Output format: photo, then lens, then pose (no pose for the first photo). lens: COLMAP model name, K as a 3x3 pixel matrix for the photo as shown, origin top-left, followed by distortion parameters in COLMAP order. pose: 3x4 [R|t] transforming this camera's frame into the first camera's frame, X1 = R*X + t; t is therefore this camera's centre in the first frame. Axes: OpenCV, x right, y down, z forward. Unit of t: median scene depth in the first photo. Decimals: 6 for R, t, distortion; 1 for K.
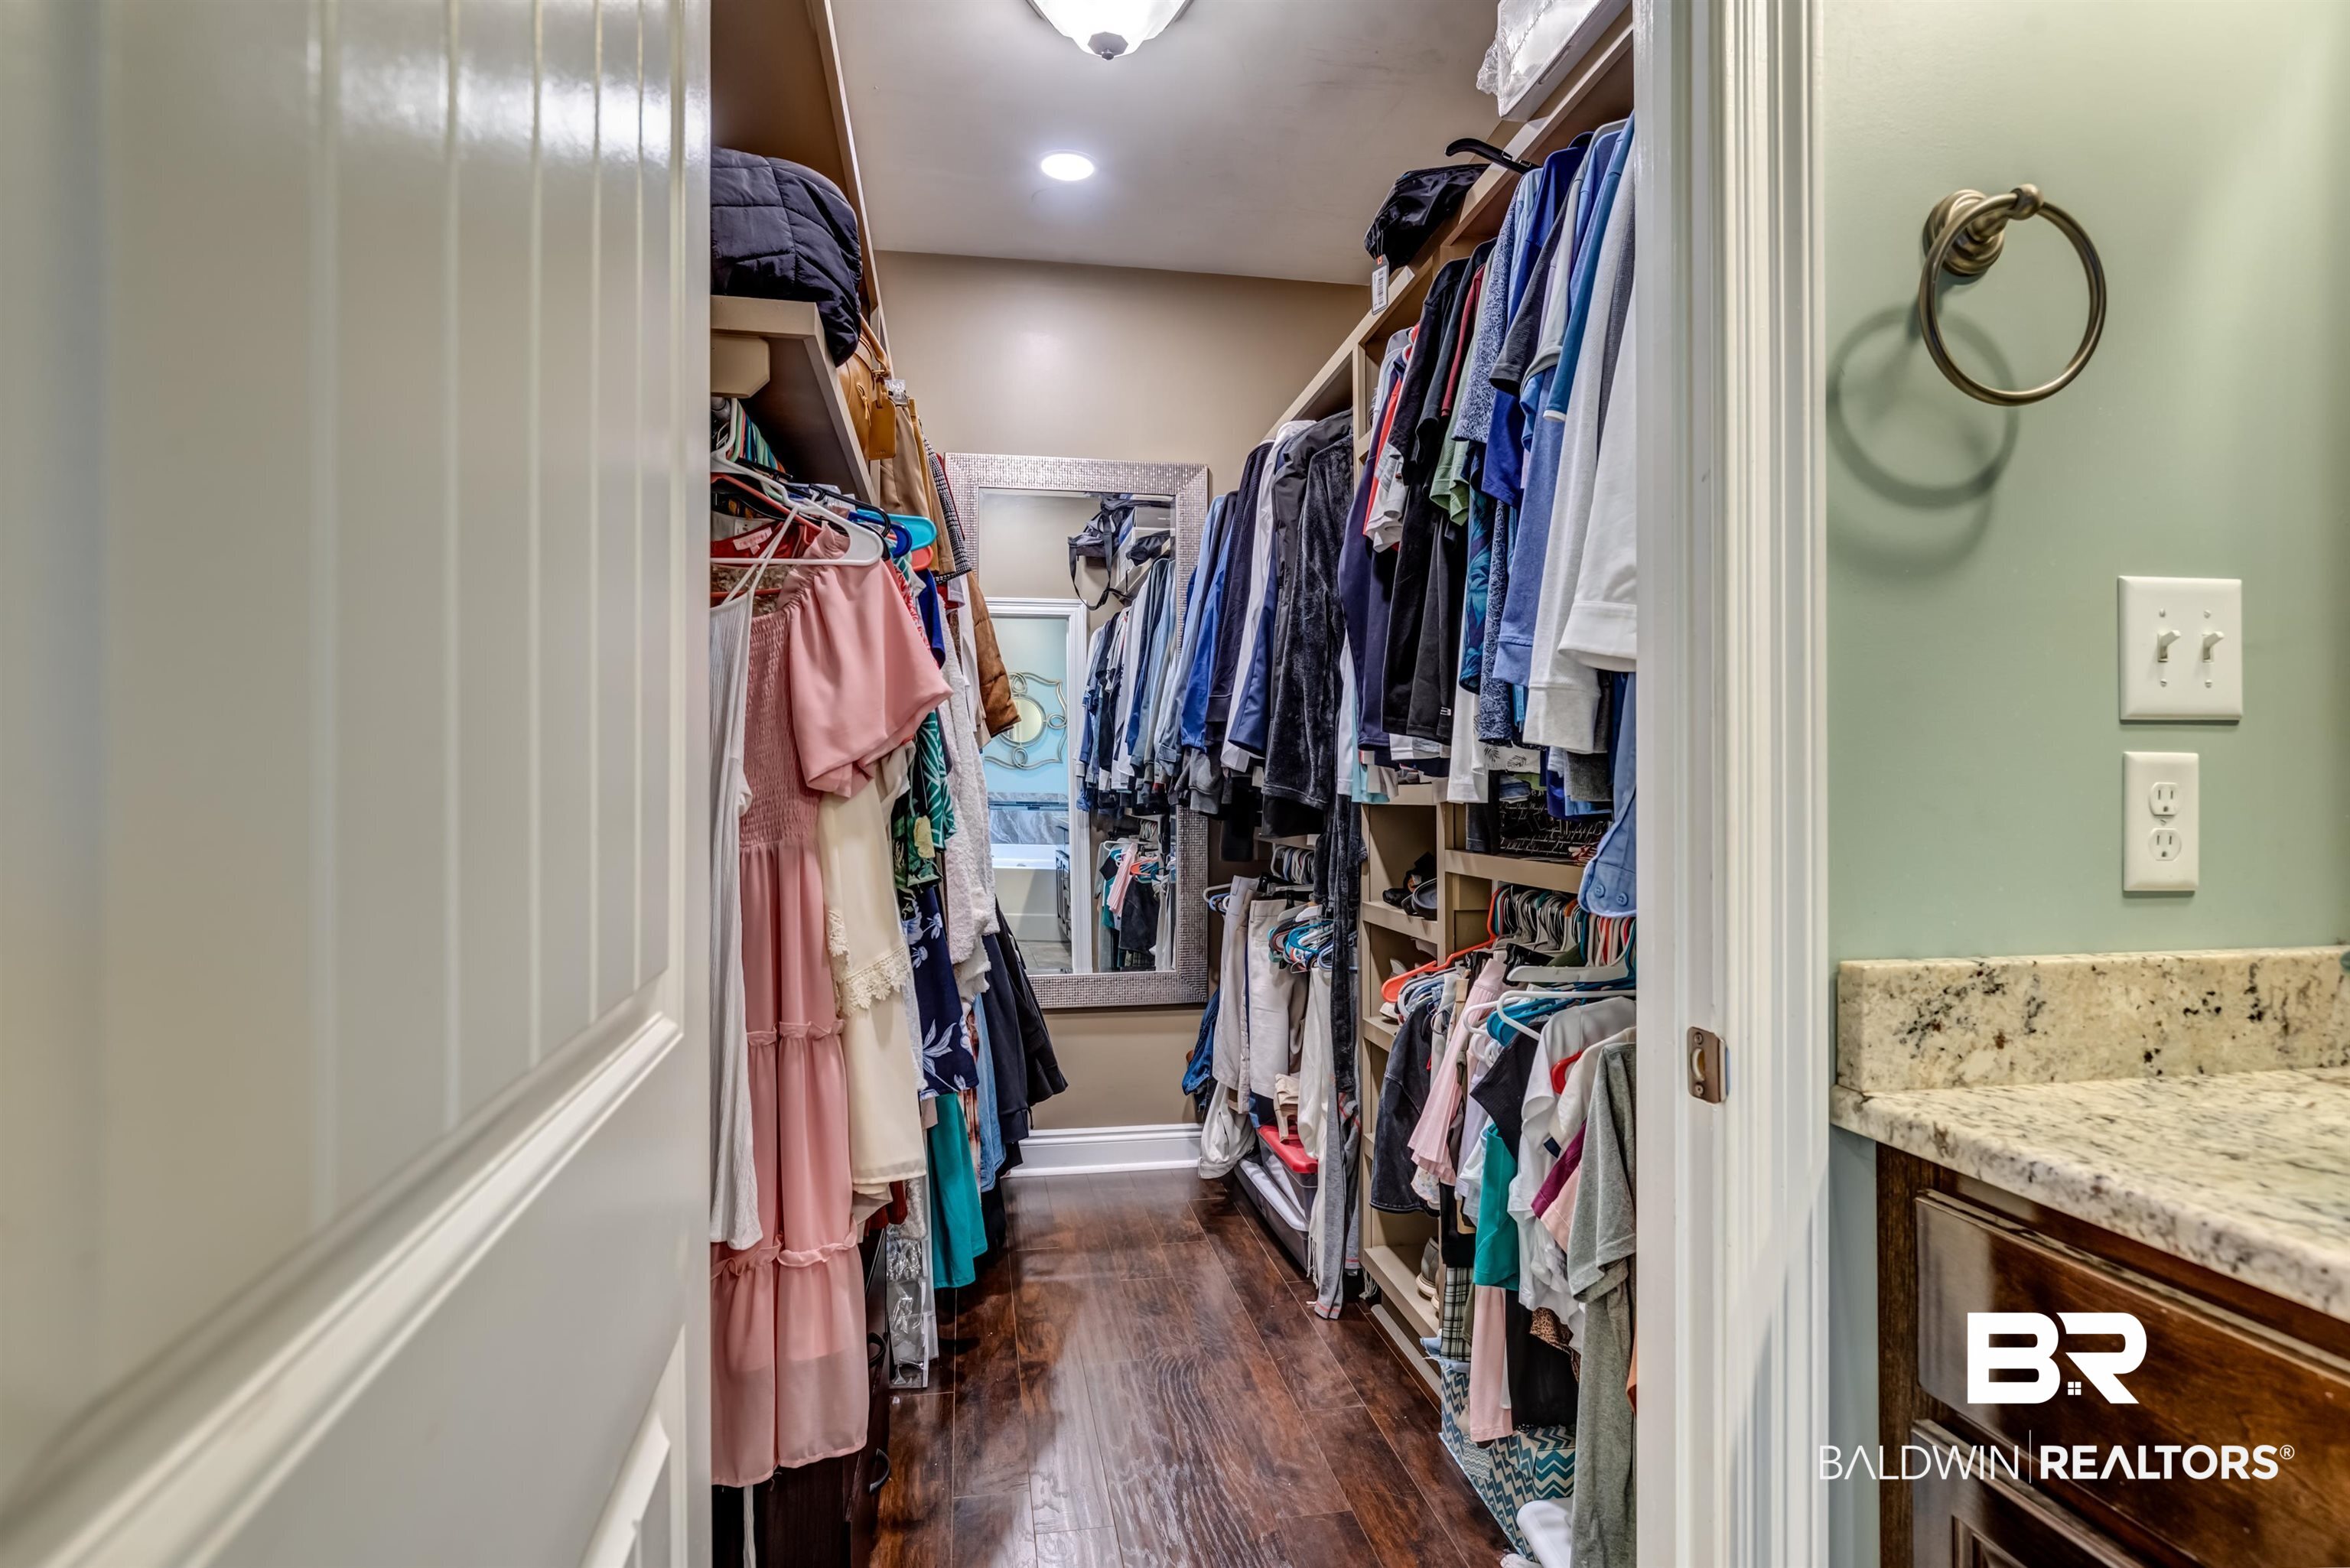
lens RADIAL K [[1260.8, 0, 1188.9], [0, 1260.8, 783.5], [0, 0, 1]] dist [-0.002927, 0.001577]
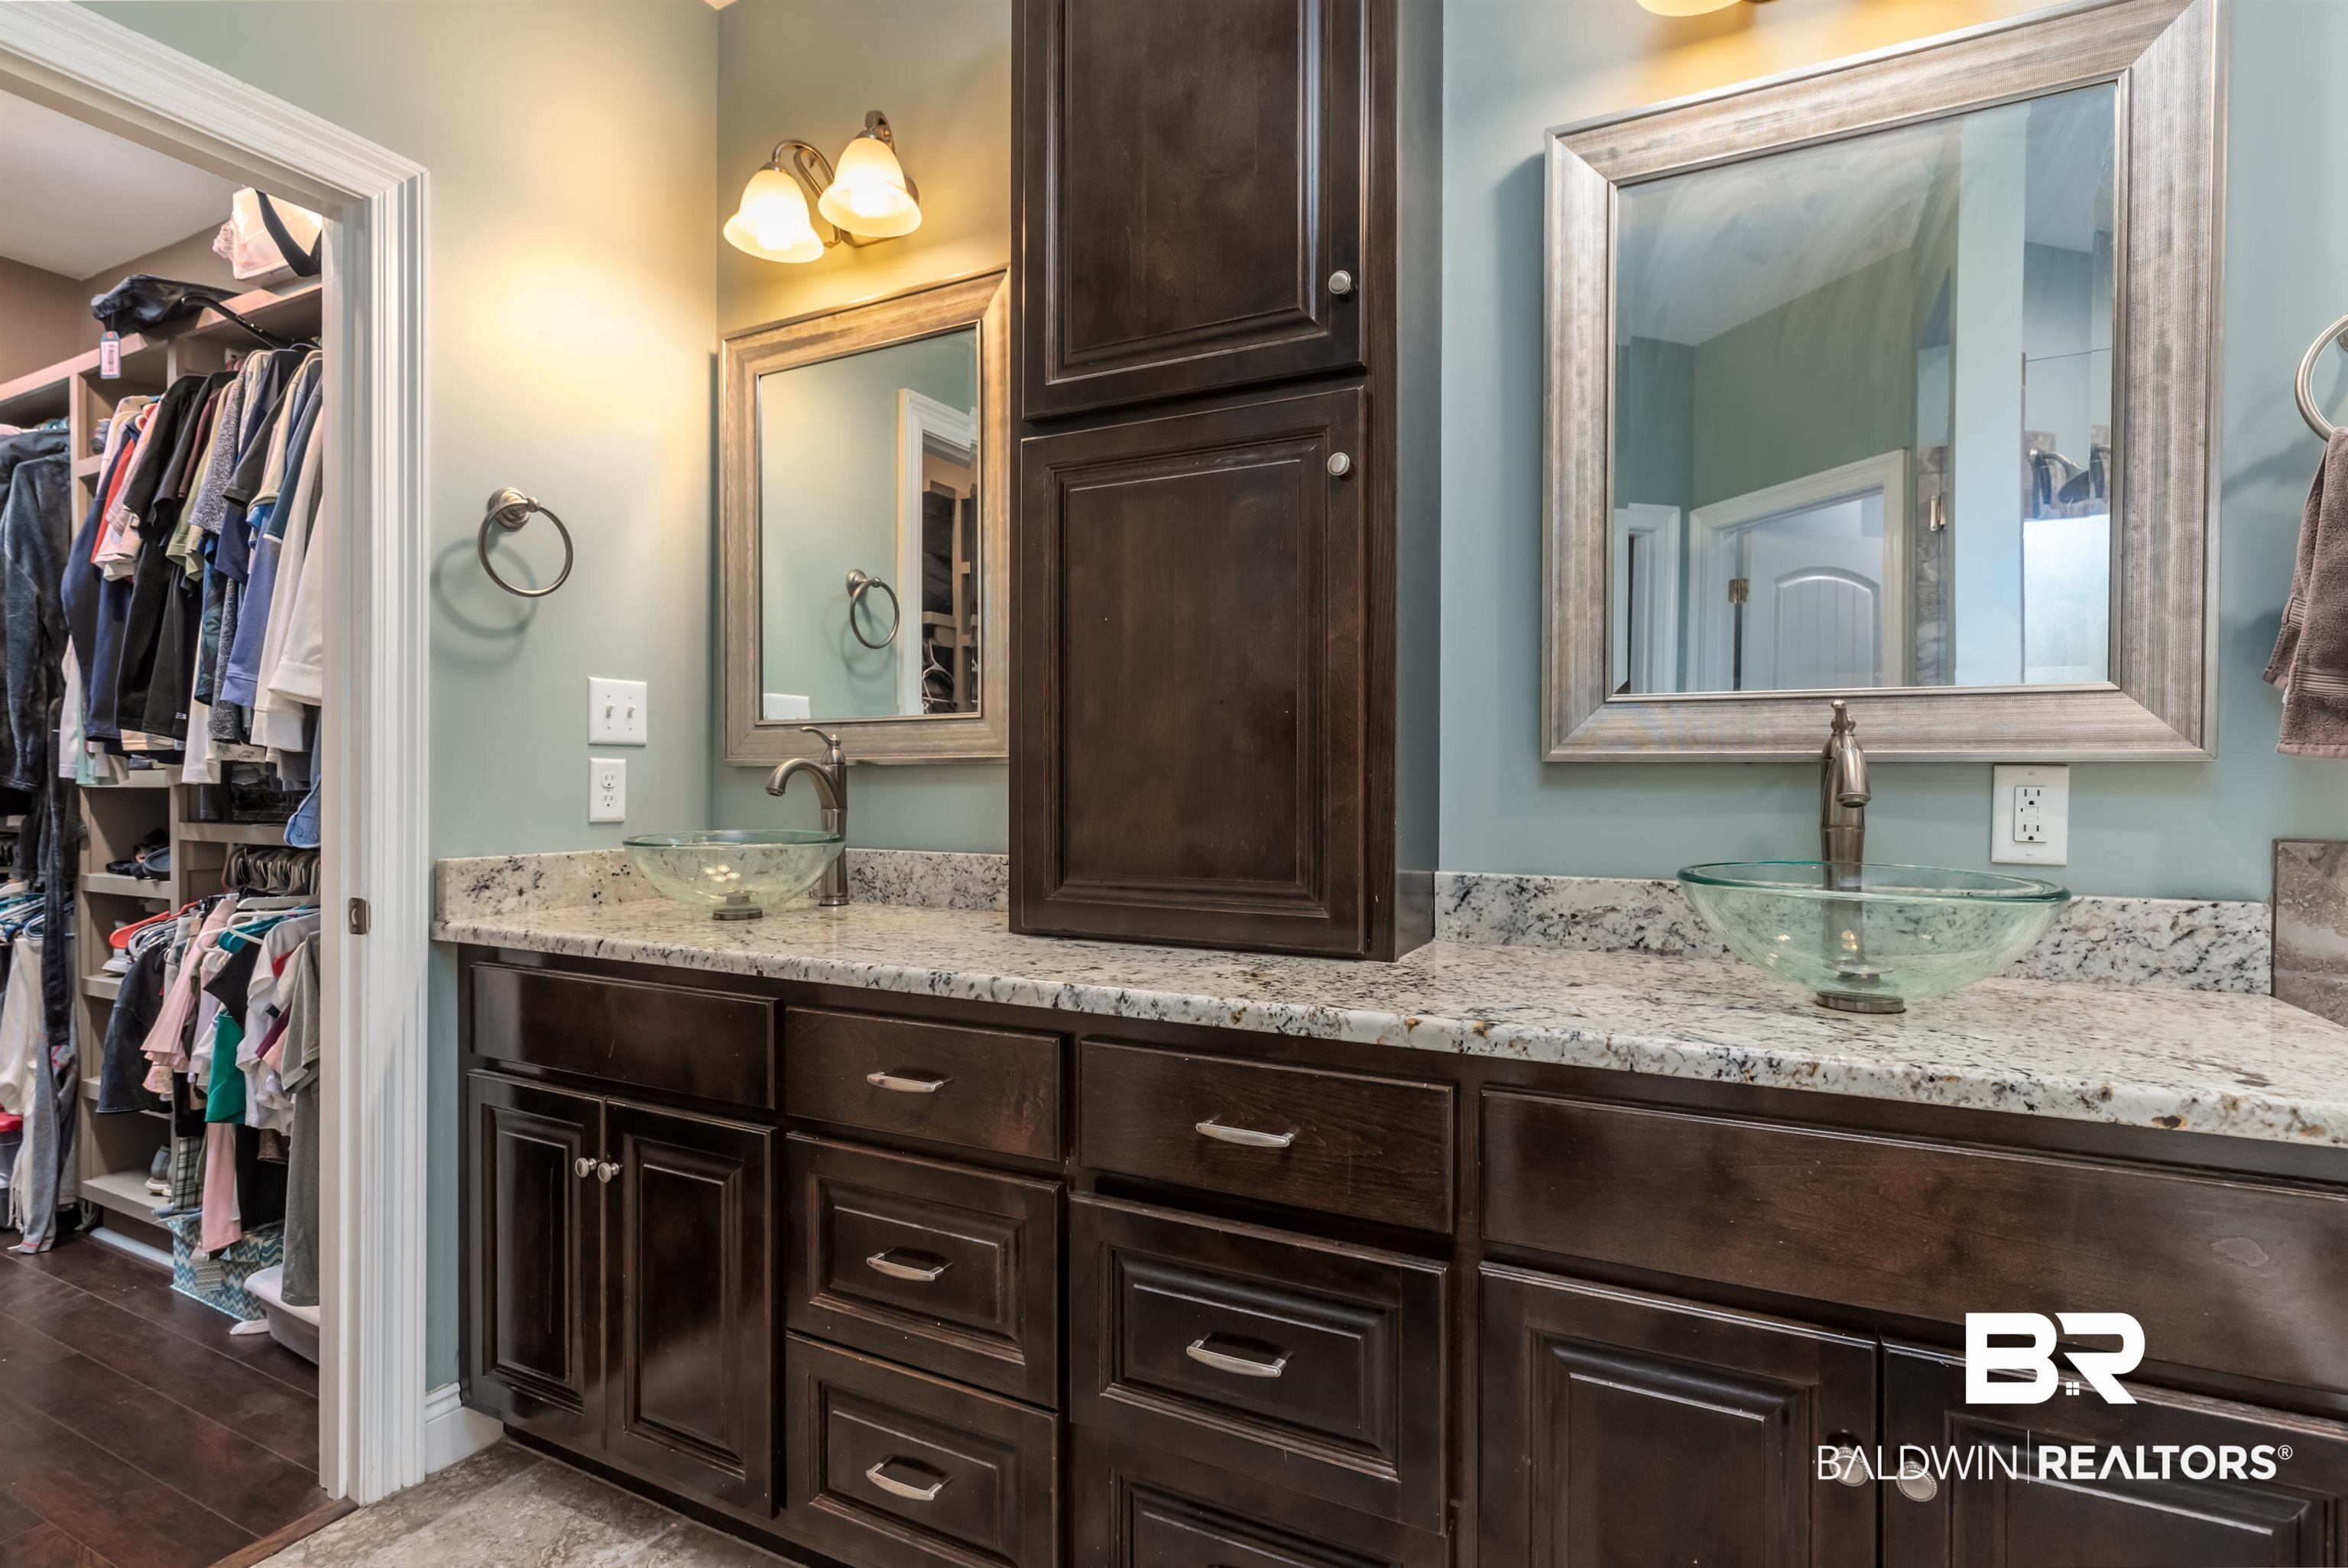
lens RADIAL K [[1136.9, 0, 1187.6], [0, 1136.9, 784.4], [0, 0, 1]] dist [-0.003830, 0.002272]
pose [[0.598191, 0.001839, 0.801351, -0.131889], [-0.008558, 0.999955, 0.004094, 0.002114], [-0.801308, -0.009307, 0.598180, -0.622441]]
